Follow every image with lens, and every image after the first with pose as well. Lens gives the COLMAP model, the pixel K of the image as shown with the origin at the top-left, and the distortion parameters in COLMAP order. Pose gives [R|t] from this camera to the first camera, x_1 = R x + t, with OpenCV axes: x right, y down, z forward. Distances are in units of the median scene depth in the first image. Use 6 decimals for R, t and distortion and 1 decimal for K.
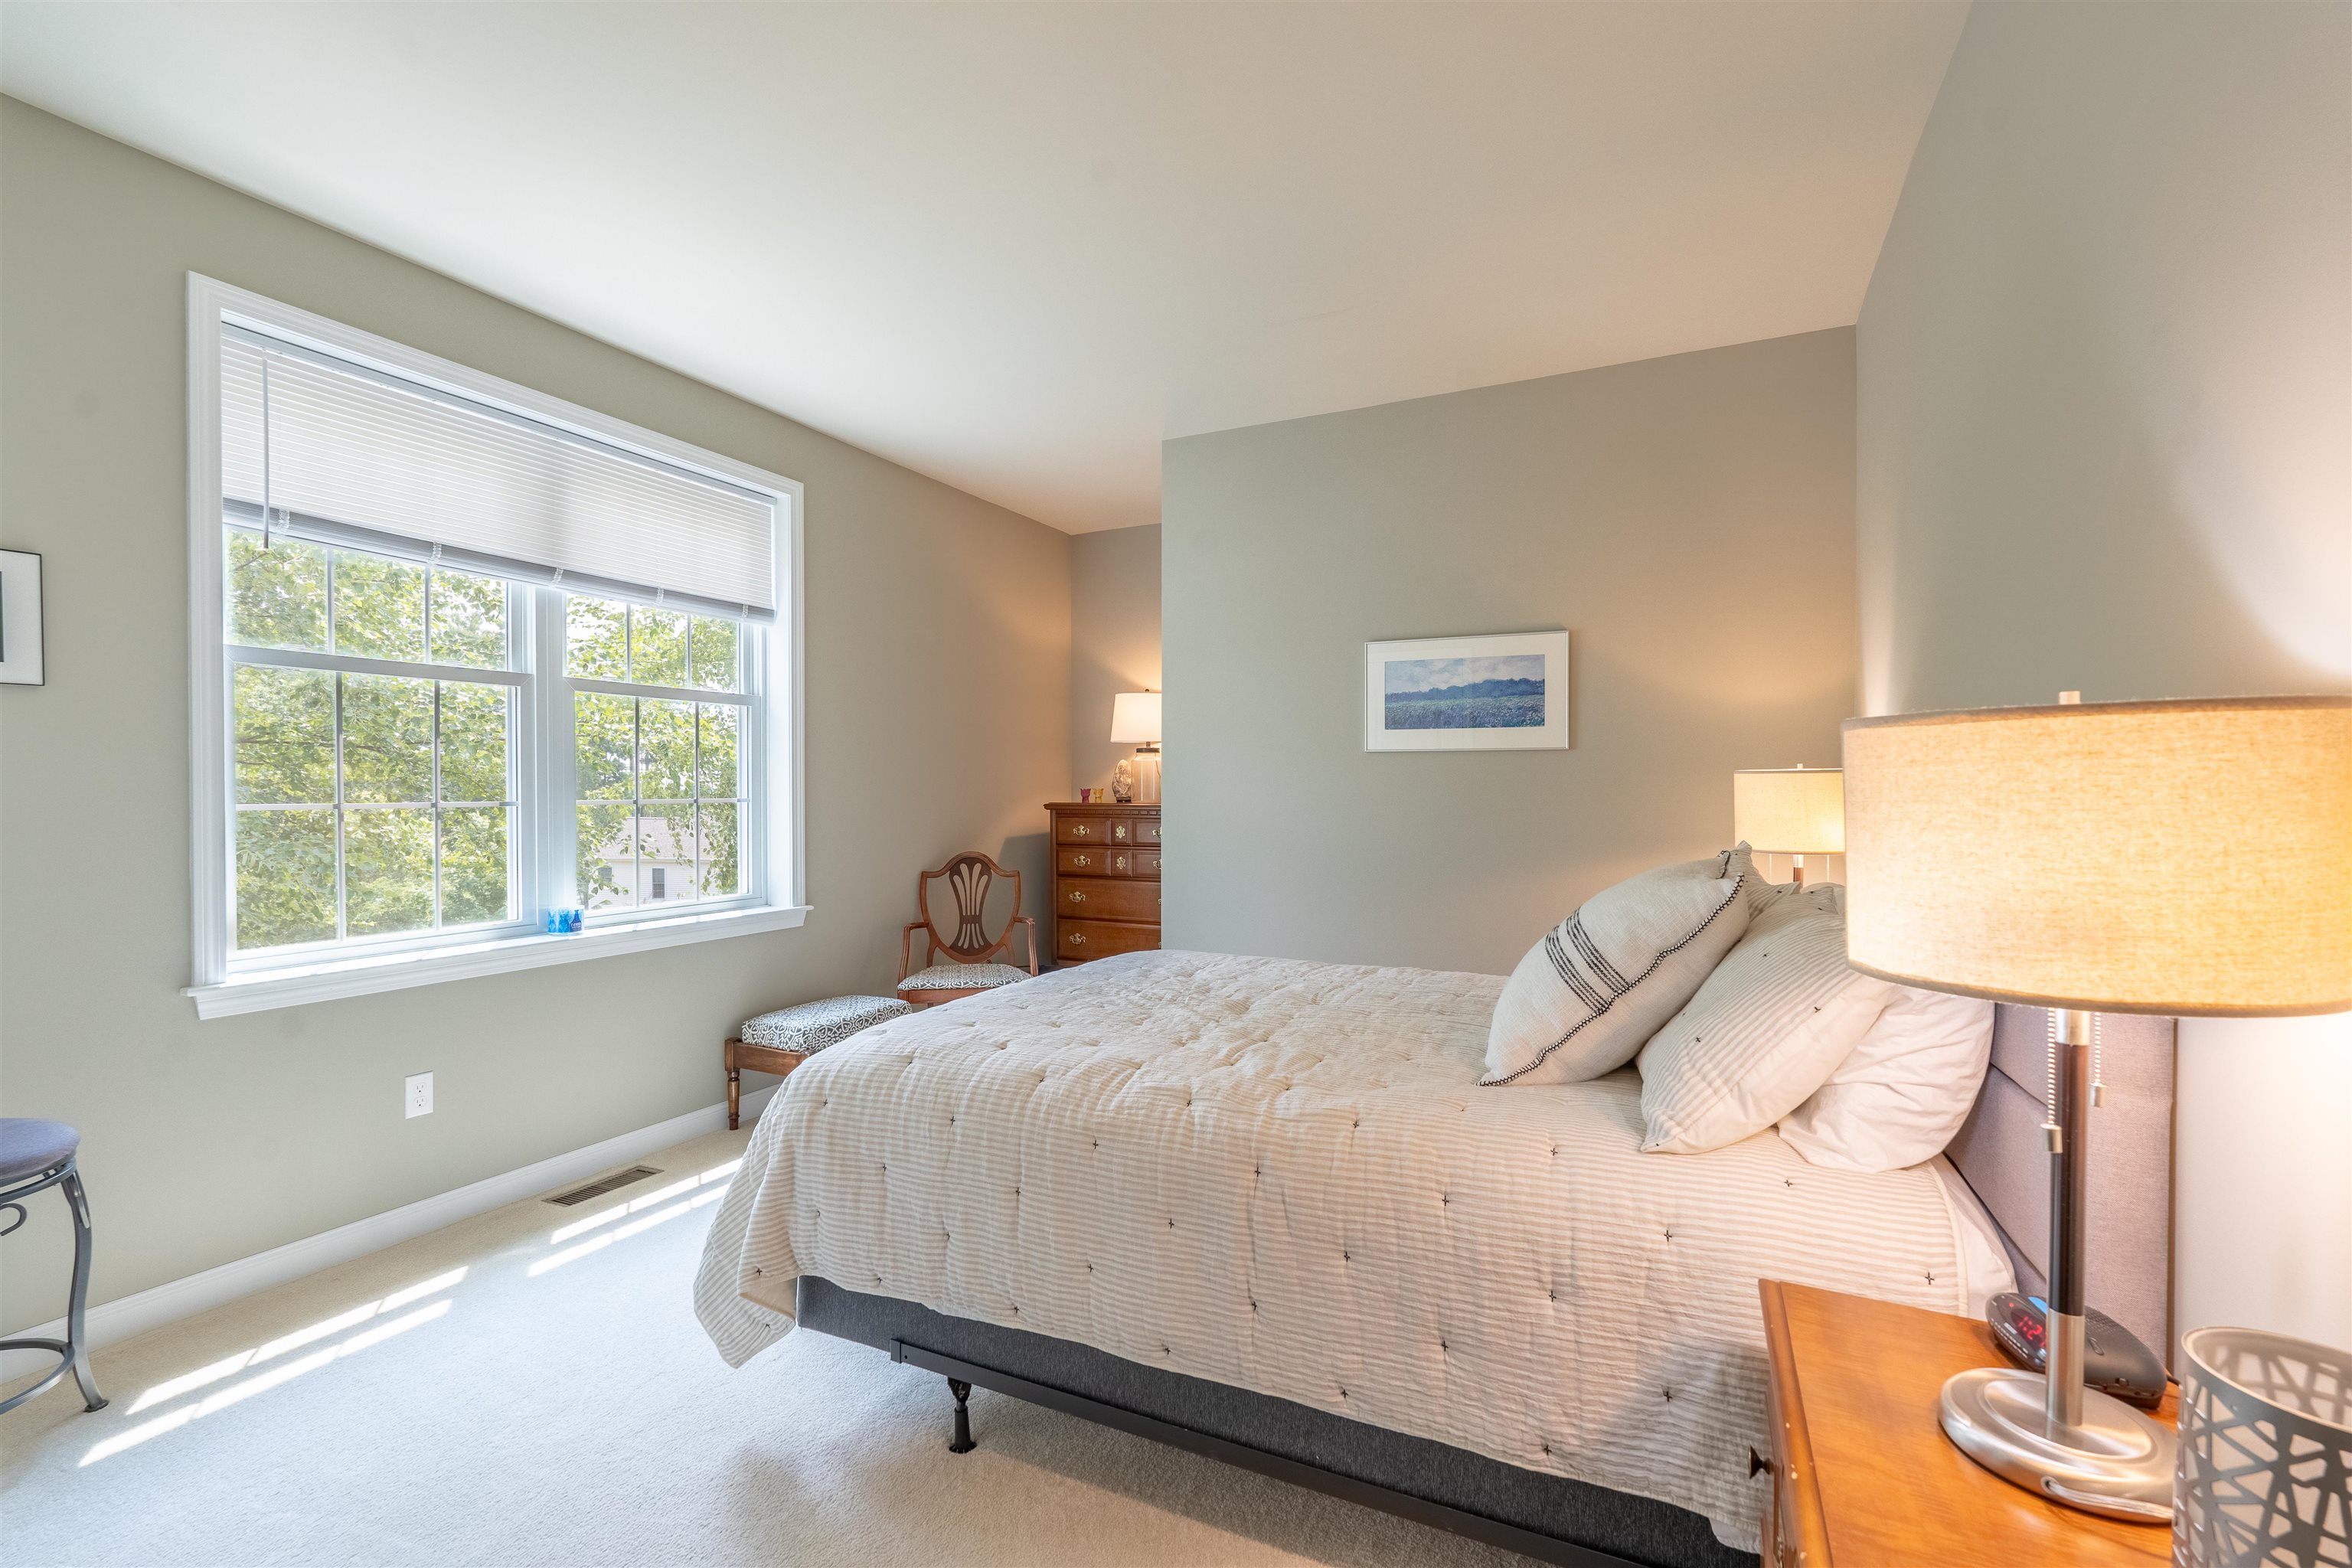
lens RADIAL K [[1038.4, 0, 1175.5], [0, 1038.4, 793.5], [0, 0, 1]] dist [0.000155, -0.000140]
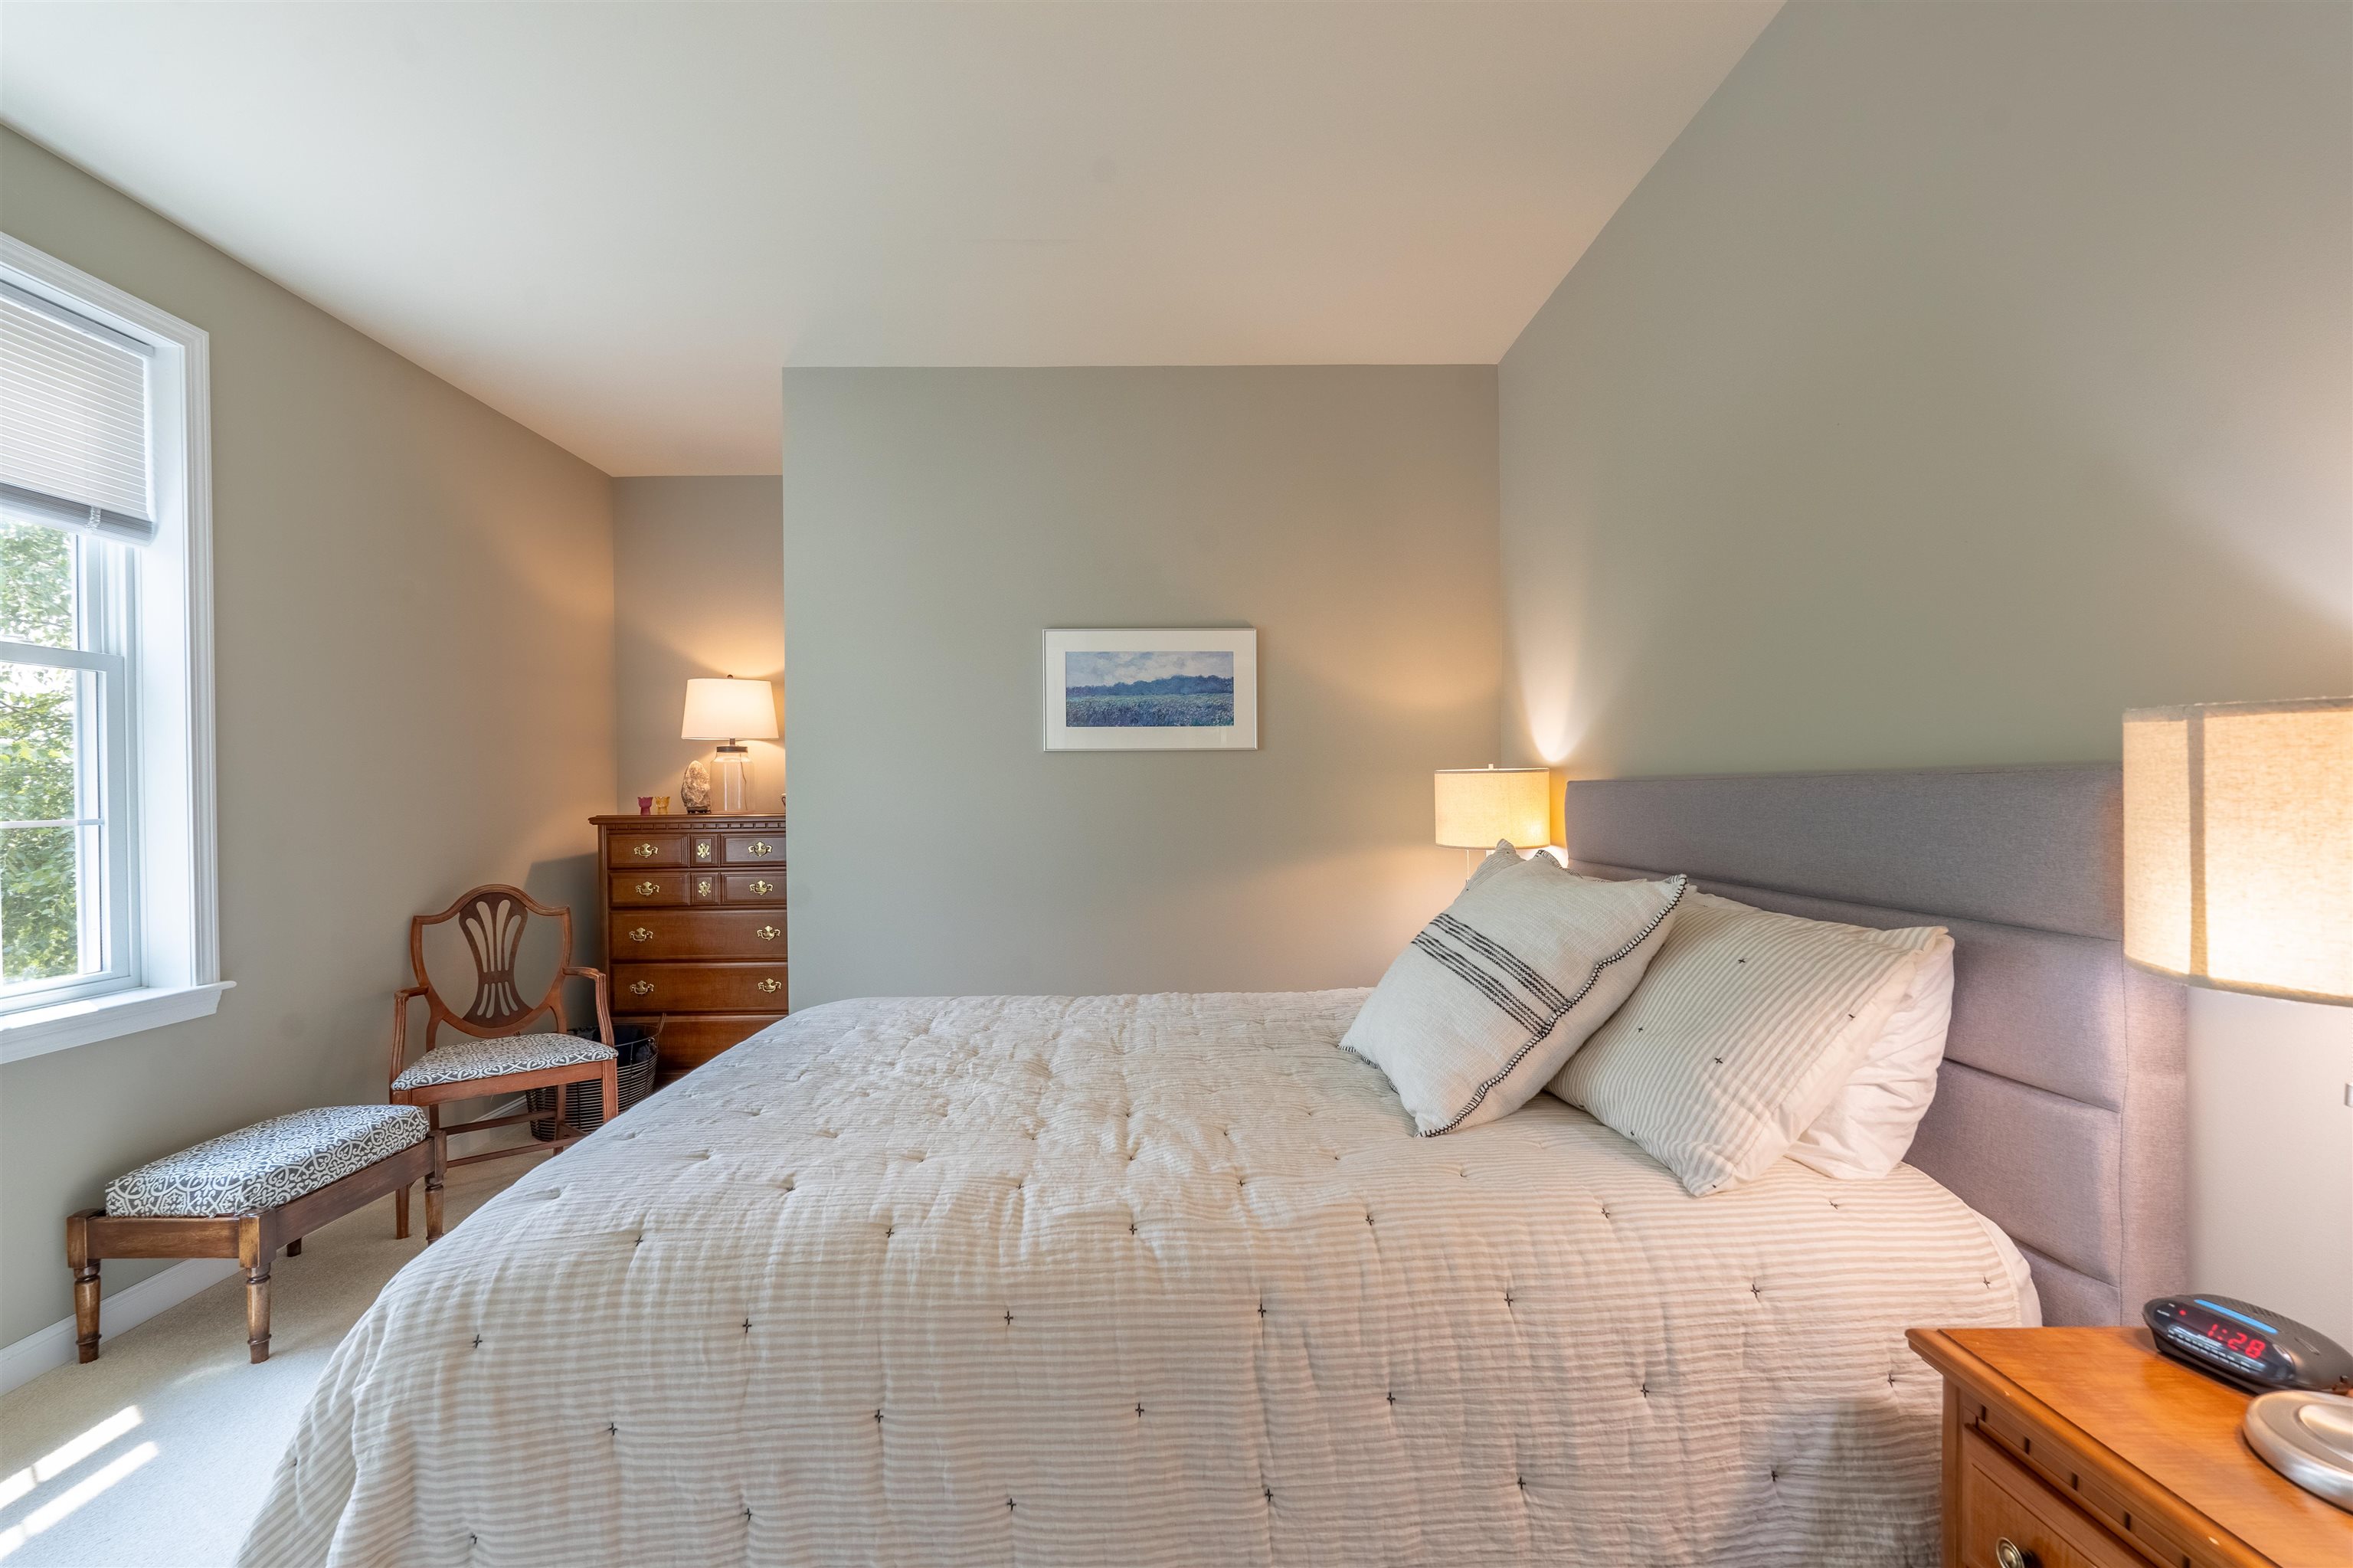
lens RADIAL K [[1038.9, 0, 1176.6], [0, 1038.9, 791.8], [0, 0, 1]] dist [0.000155, -0.000140]
pose [[0.887771, -0.010771, 0.460159, -0.253882], [0.013266, 0.999910, -0.002188, -0.003365], [-0.460094, 0.008047, 0.887834, 0.300851]]
